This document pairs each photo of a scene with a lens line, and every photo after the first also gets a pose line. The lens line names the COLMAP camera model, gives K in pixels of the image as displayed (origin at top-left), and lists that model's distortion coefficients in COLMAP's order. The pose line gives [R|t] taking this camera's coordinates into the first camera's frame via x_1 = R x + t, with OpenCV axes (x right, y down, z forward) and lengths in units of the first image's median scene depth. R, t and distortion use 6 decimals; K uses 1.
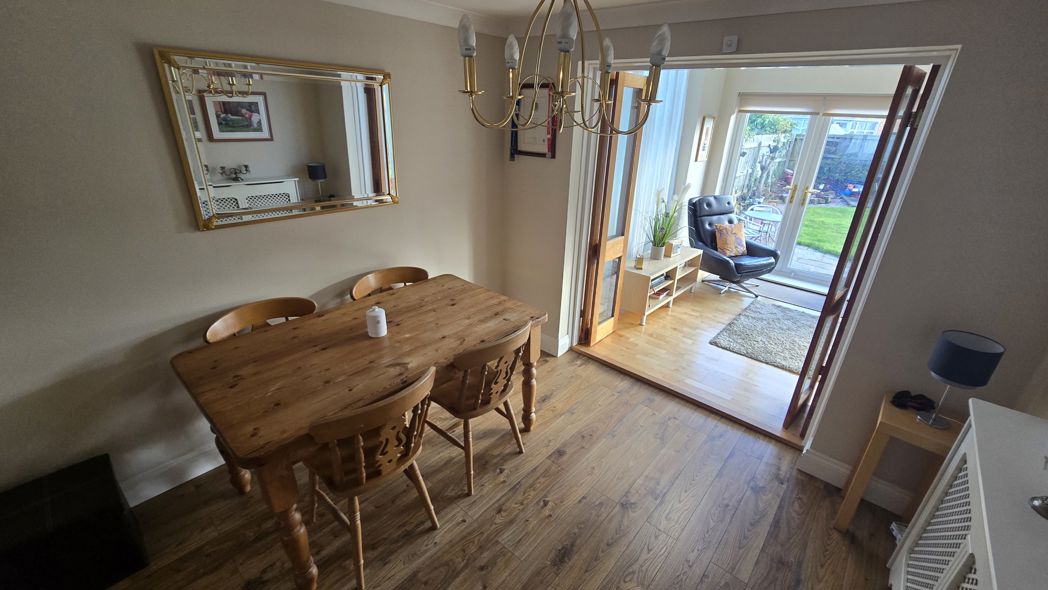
lens RADIAL K [[430.3, 0, 530.8], [0, 430.3, 301.7], [0, 0, 1]] dist [-0.001943, -0.000977]
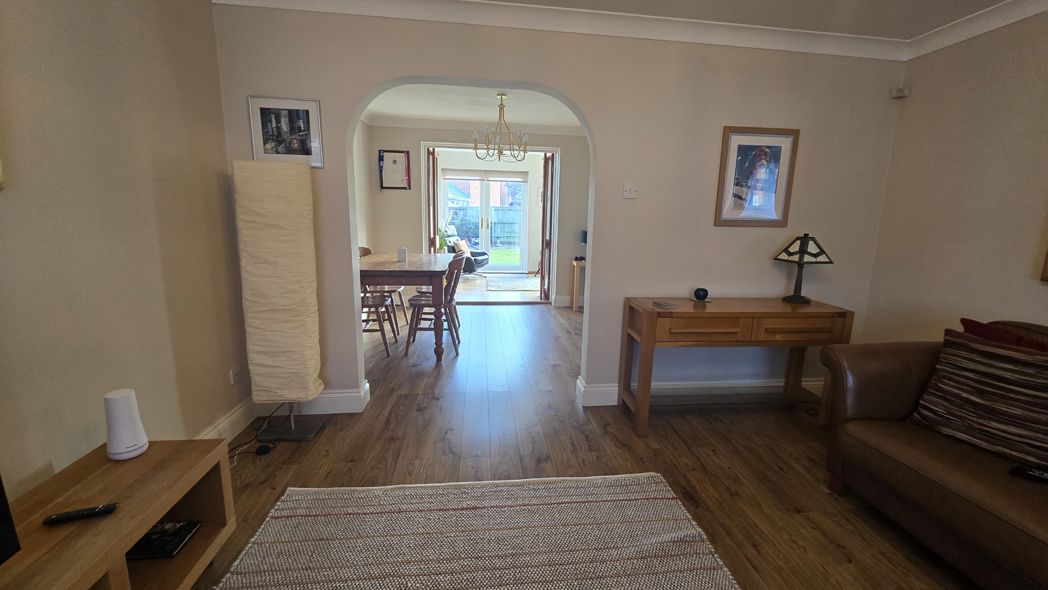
lens RADIAL K [[430.3, 0, 533.5], [0, 430.3, 297.5], [0, 0, 1]] dist [-0.001943, -0.000977]
pose [[0.671755, -0.163124, 0.722589, -0.664584], [0.302942, 0.950649, -0.067022, 0.257678], [-0.675996, 0.263925, 0.688021, -0.330510]]
